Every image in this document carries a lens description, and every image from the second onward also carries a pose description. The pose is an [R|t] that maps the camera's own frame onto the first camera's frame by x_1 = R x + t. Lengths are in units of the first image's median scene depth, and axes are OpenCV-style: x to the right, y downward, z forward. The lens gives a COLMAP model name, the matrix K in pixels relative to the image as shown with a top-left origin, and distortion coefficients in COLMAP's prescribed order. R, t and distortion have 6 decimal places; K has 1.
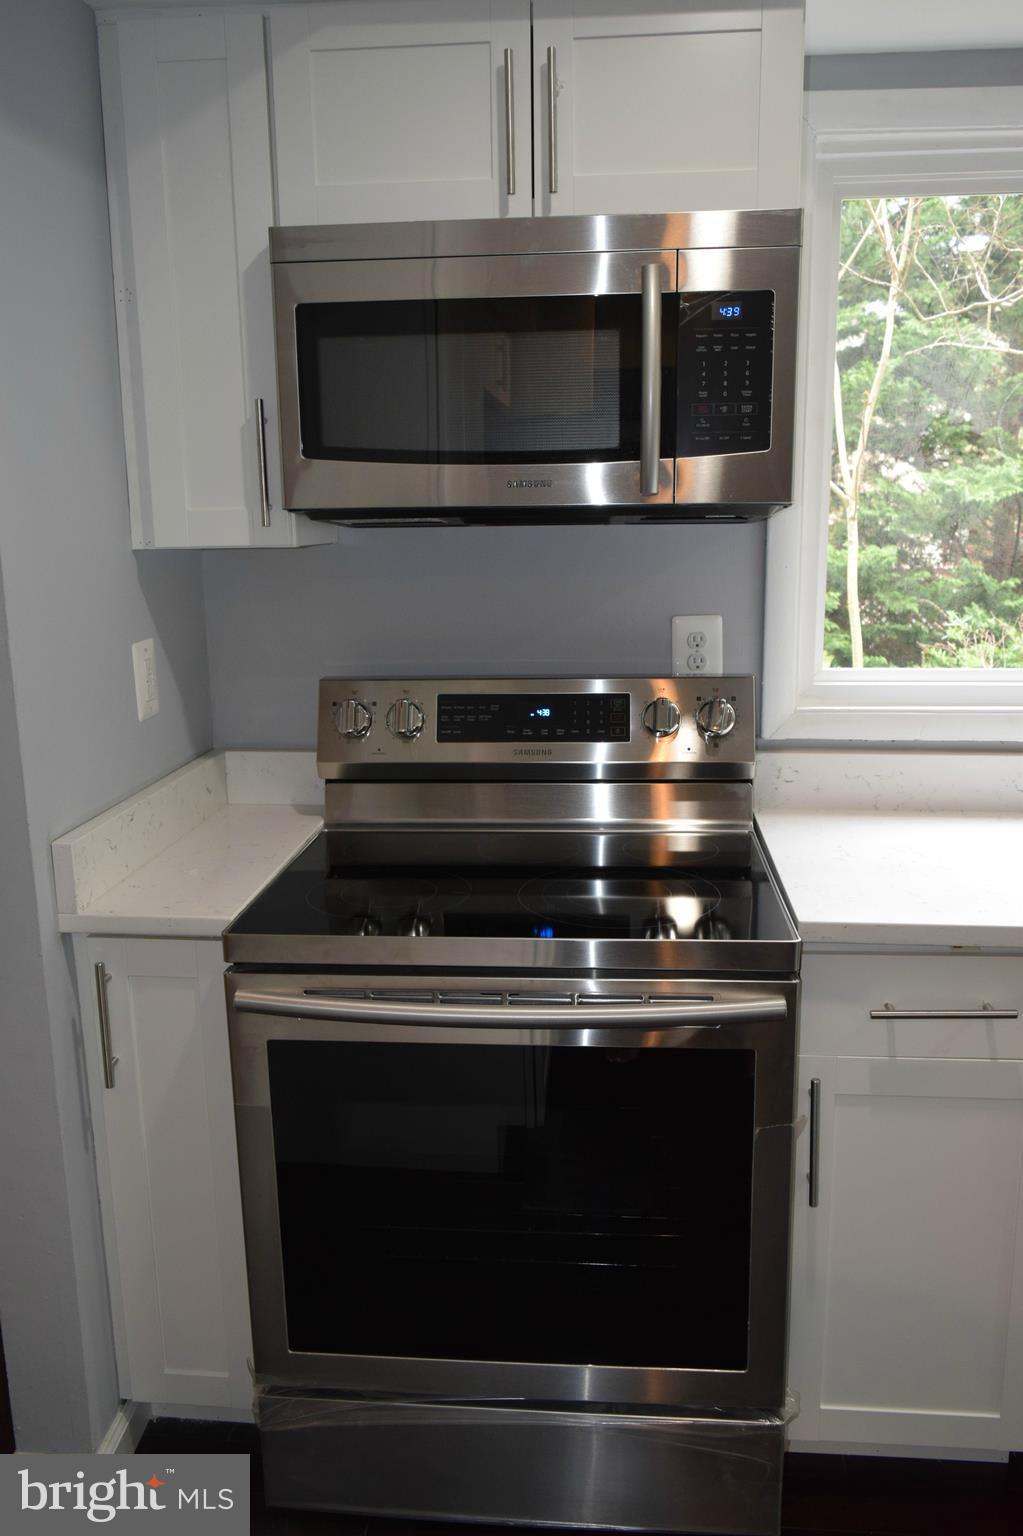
lens RADIAL K [[1228.8, 0, 511.5], [0, 1228.8, 768.0], [0, 0, 1]] dist [-0.005560, -0.005609]
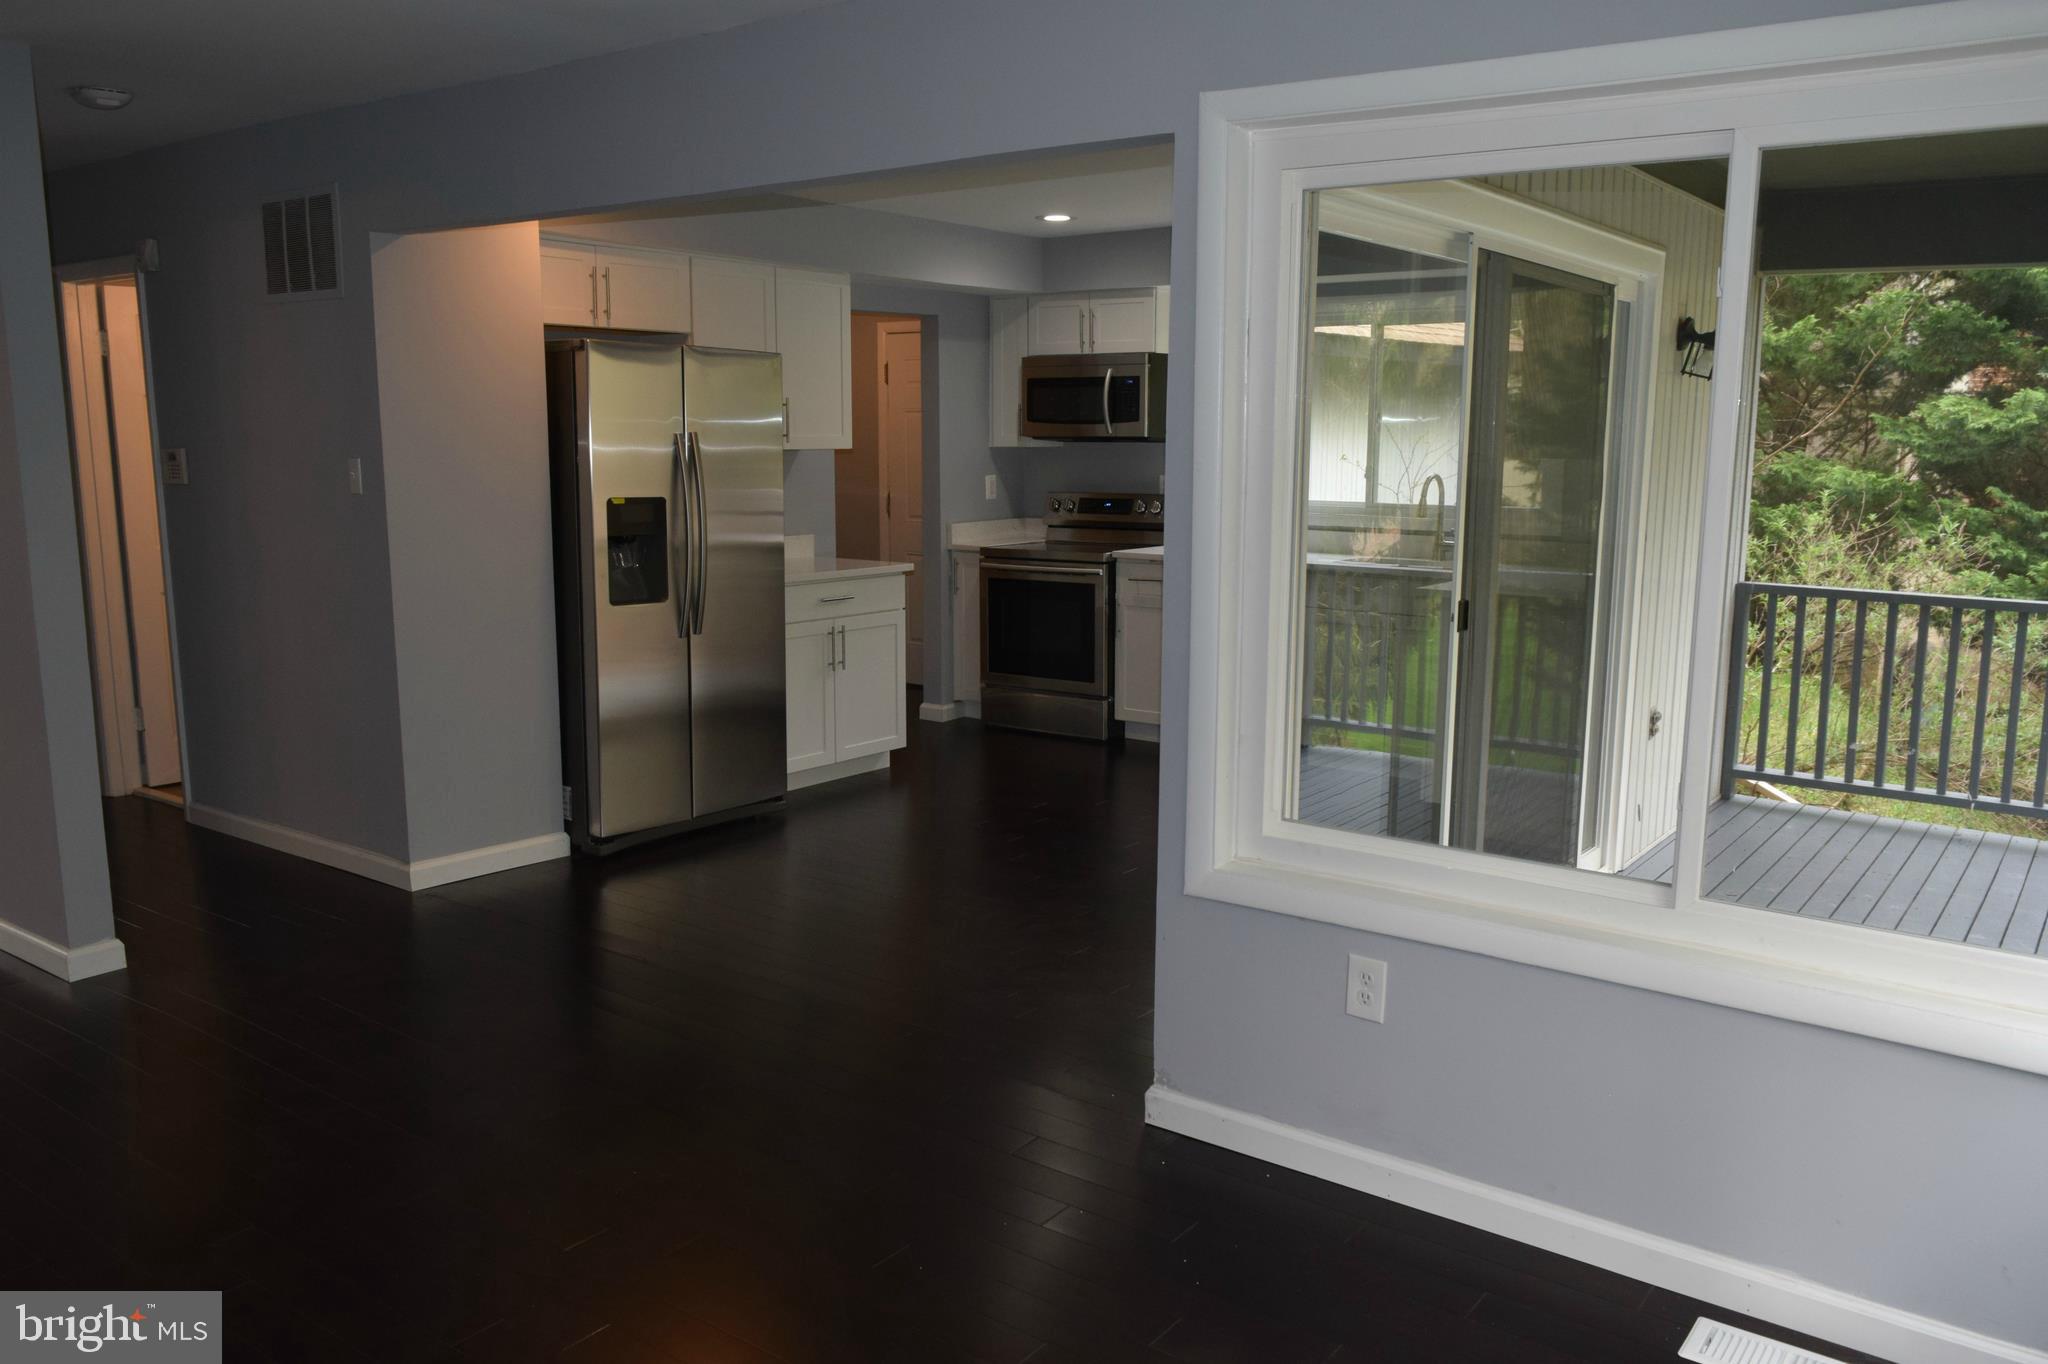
lens RADIAL K [[1638.4, 0, 1024.0], [0, 1638.4, 682.0], [0, 0, 1]] dist [-0.005560, -0.005609]
pose [[0.850824, 0.089570, -0.517761, 2.301851], [-0.116529, 0.992992, -0.019707, 0.573148], [0.512367, 0.077101, 0.855298, -2.922188]]
